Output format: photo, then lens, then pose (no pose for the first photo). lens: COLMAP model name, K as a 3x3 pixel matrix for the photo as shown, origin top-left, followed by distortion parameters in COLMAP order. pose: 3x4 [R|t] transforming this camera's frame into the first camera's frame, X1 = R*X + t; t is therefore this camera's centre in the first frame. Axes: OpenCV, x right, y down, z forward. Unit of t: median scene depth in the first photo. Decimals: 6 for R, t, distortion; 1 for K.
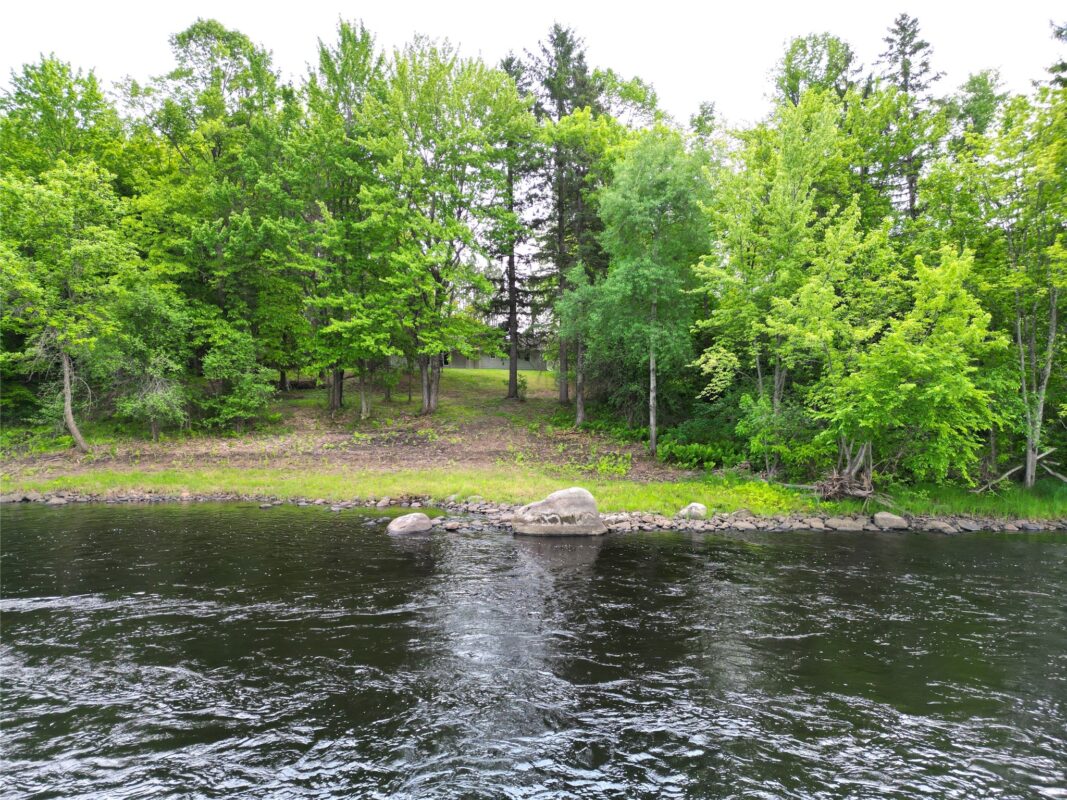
lens RADIAL K [[727.1, 0, 533.5], [0, 727.1, 400.0], [0, 0, 1]] dist [0.073852, -0.093640]
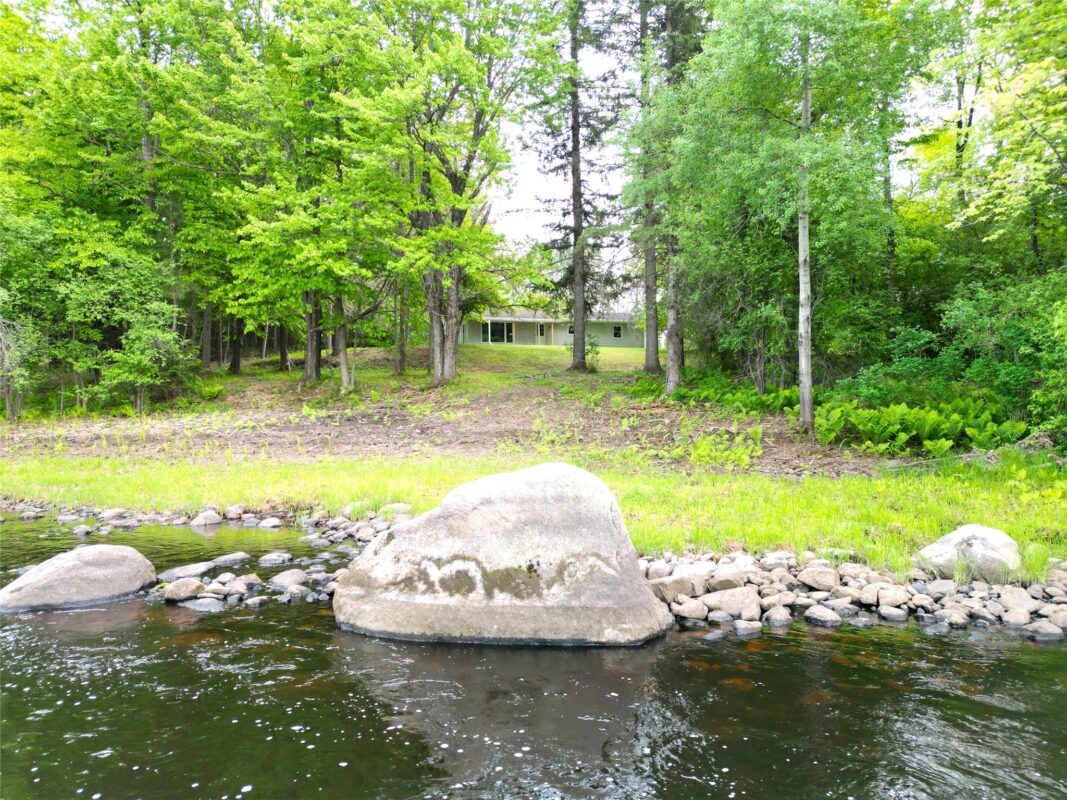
lens RADIAL K [[770.5, 0, 533.5], [0, 770.5, 400.0], [0, 0, 1]] dist [0.030105, -0.000236]
pose [[0.988021, -0.011101, -0.153920, 0.057753], [0.007700, 0.999713, -0.022671, 0.061698], [0.154128, 0.021215, 0.987823, 0.425361]]
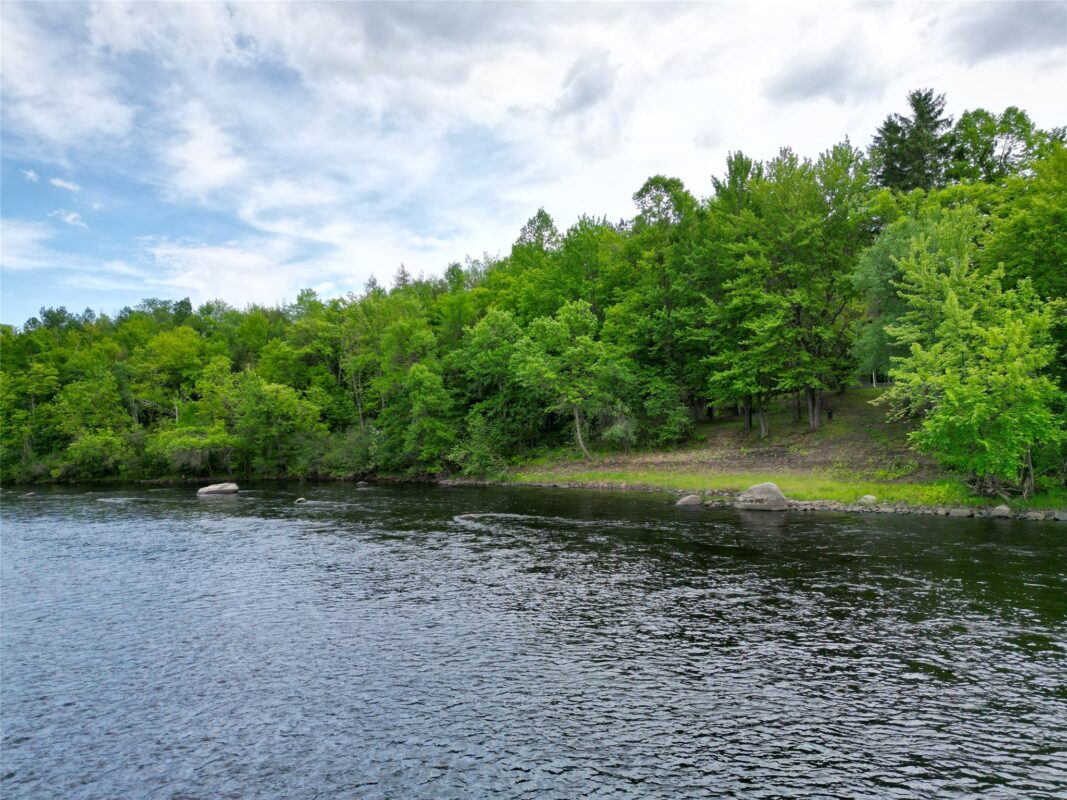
lens RADIAL K [[727.1, 0, 533.5], [0, 727.1, 400.0], [0, 0, 1]] dist [0.073852, -0.093640]
pose [[0.726088, -0.058014, -0.685150, 0.498228], [0.048724, 0.998271, -0.032891, -0.023631], [0.685873, -0.009501, 0.727659, -0.353621]]
